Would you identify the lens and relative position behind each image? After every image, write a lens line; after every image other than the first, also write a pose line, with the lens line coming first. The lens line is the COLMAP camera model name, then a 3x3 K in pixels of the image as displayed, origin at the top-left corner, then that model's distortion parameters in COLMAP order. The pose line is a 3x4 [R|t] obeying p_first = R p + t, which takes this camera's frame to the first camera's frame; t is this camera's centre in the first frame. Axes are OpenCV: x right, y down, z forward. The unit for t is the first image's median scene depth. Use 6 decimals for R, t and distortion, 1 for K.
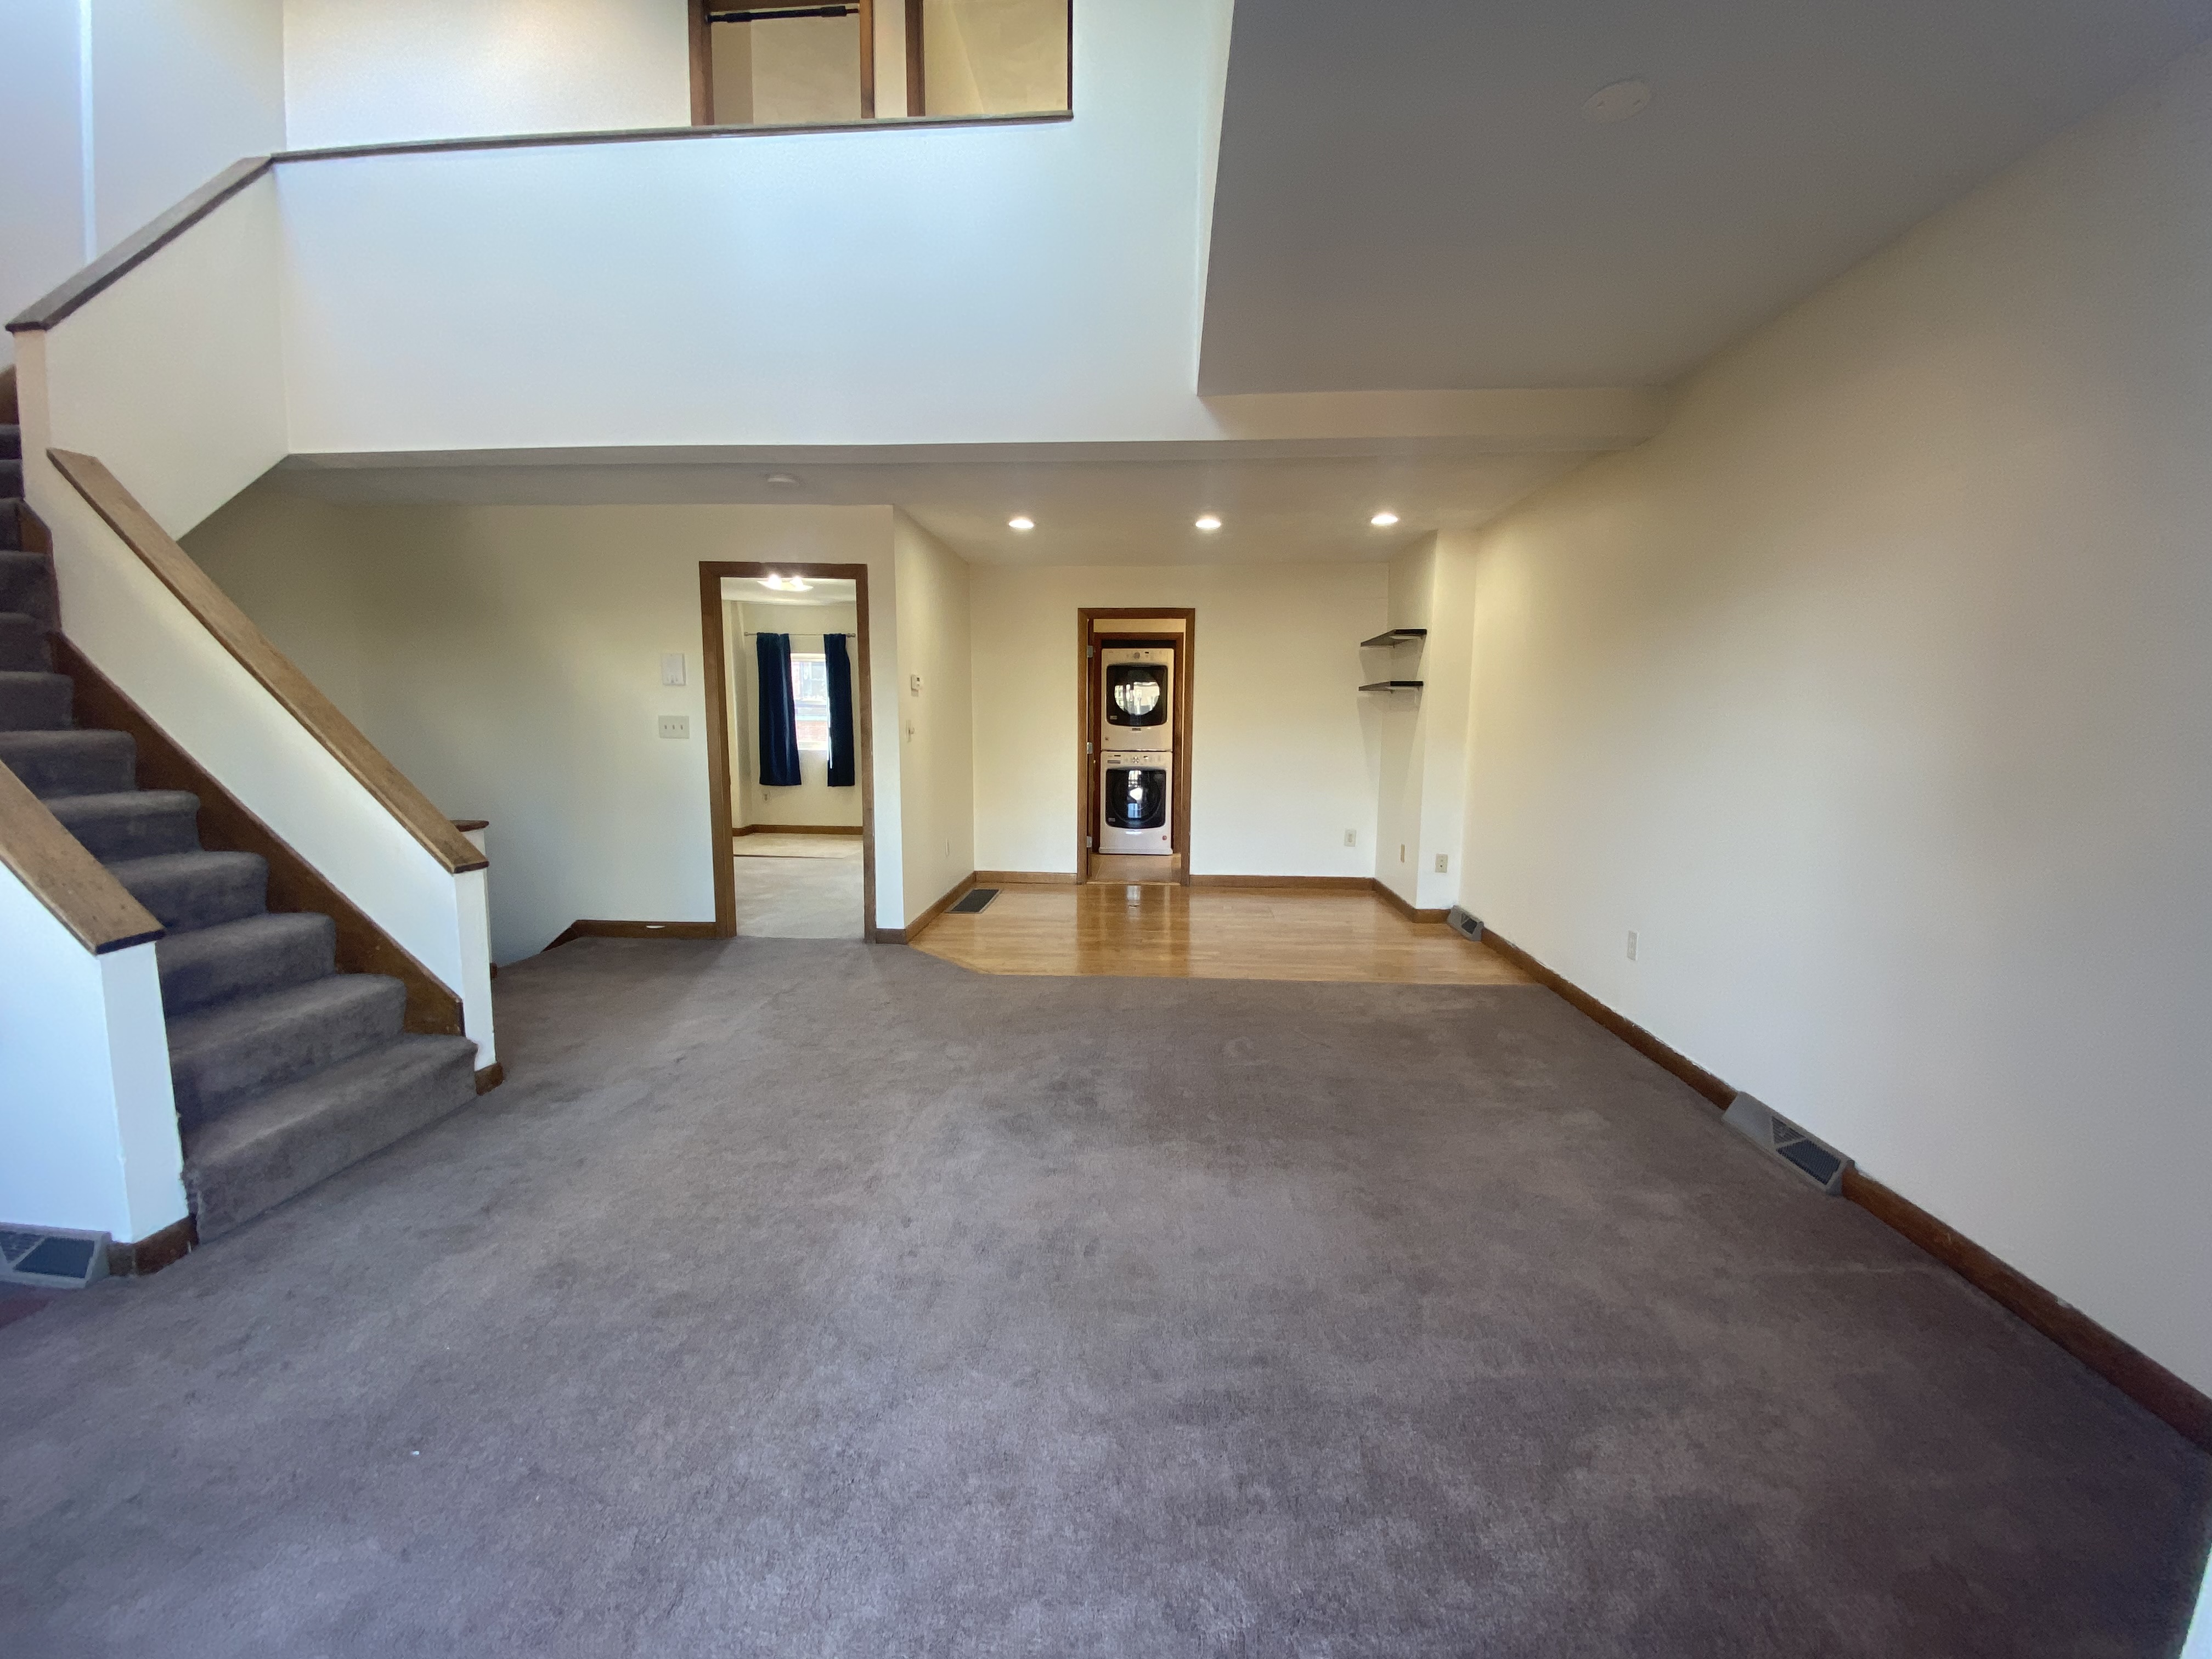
lens RADIAL K [[987.6, 0, 1106.0], [0, 987.6, 829.5], [0, 0, 1]] dist [-0.044255, 0.004883]
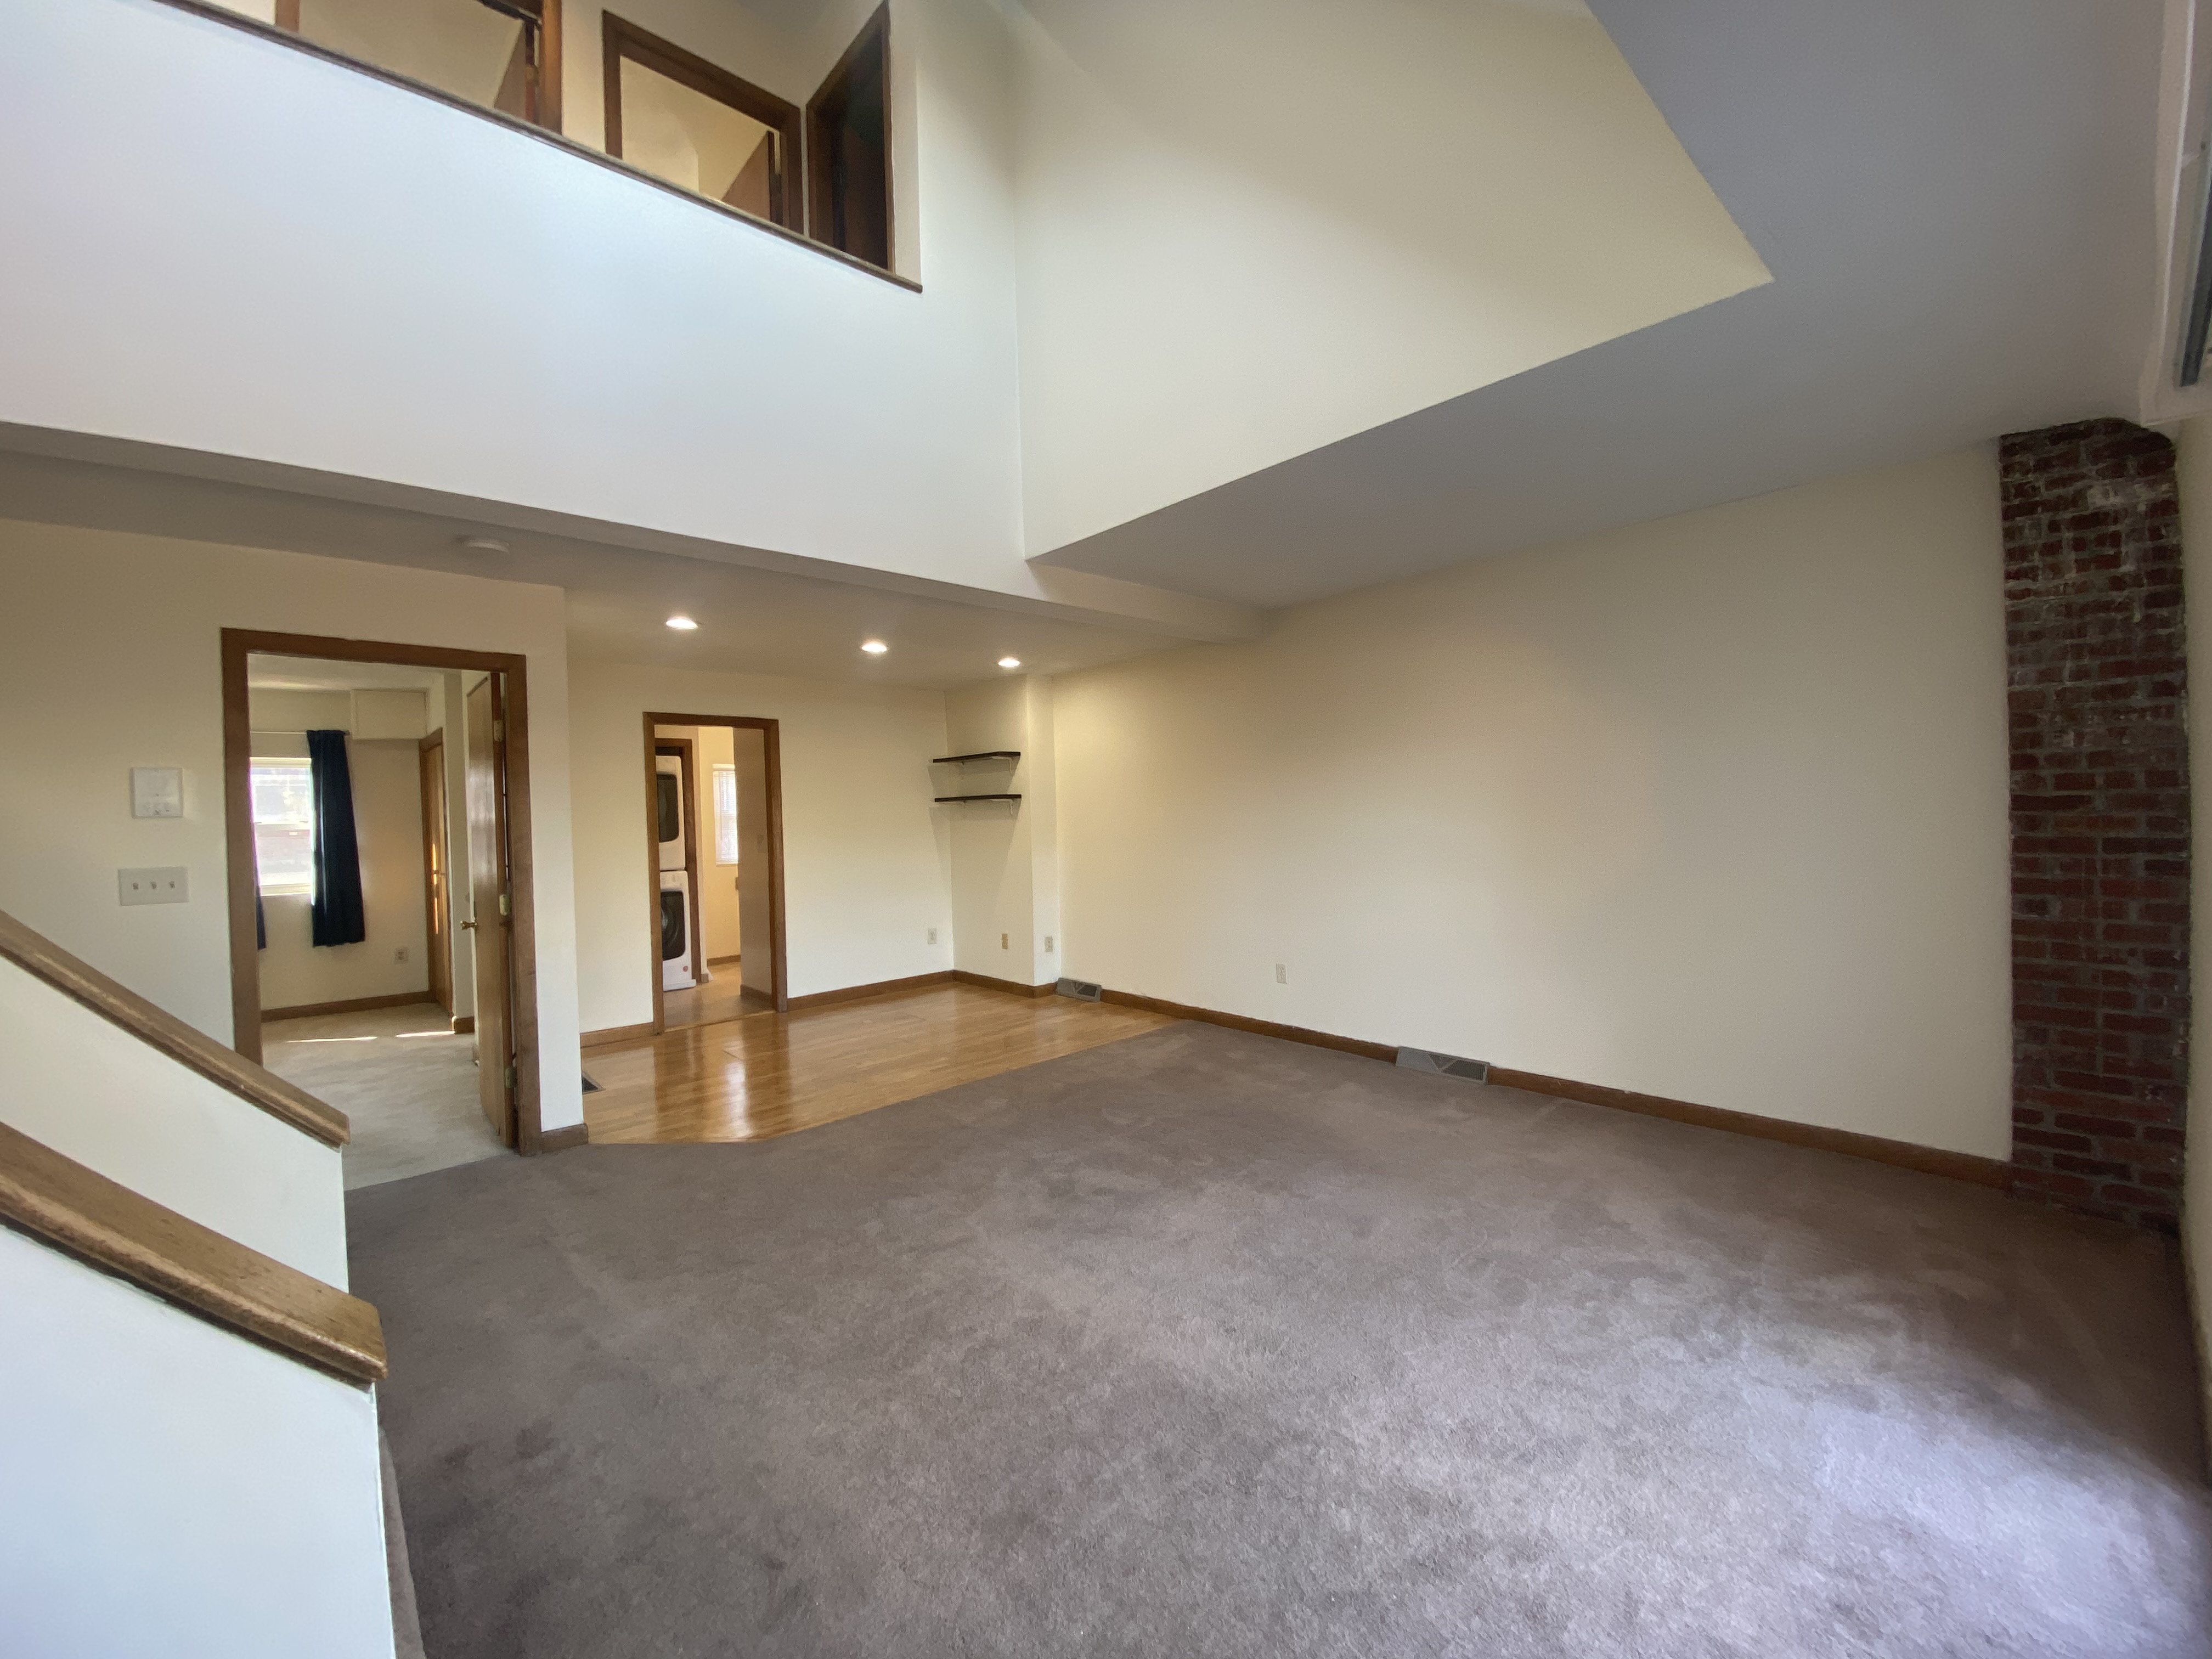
lens RADIAL K [[987.6, 0, 1106.0], [0, 987.6, 829.5], [0, 0, 1]] dist [-0.044255, 0.004883]
pose [[0.641329, -0.043066, 0.766057, -0.598372], [0.116165, 0.992364, -0.041462, -0.052621], [-0.758422, 0.115580, 0.641434, 0.182494]]
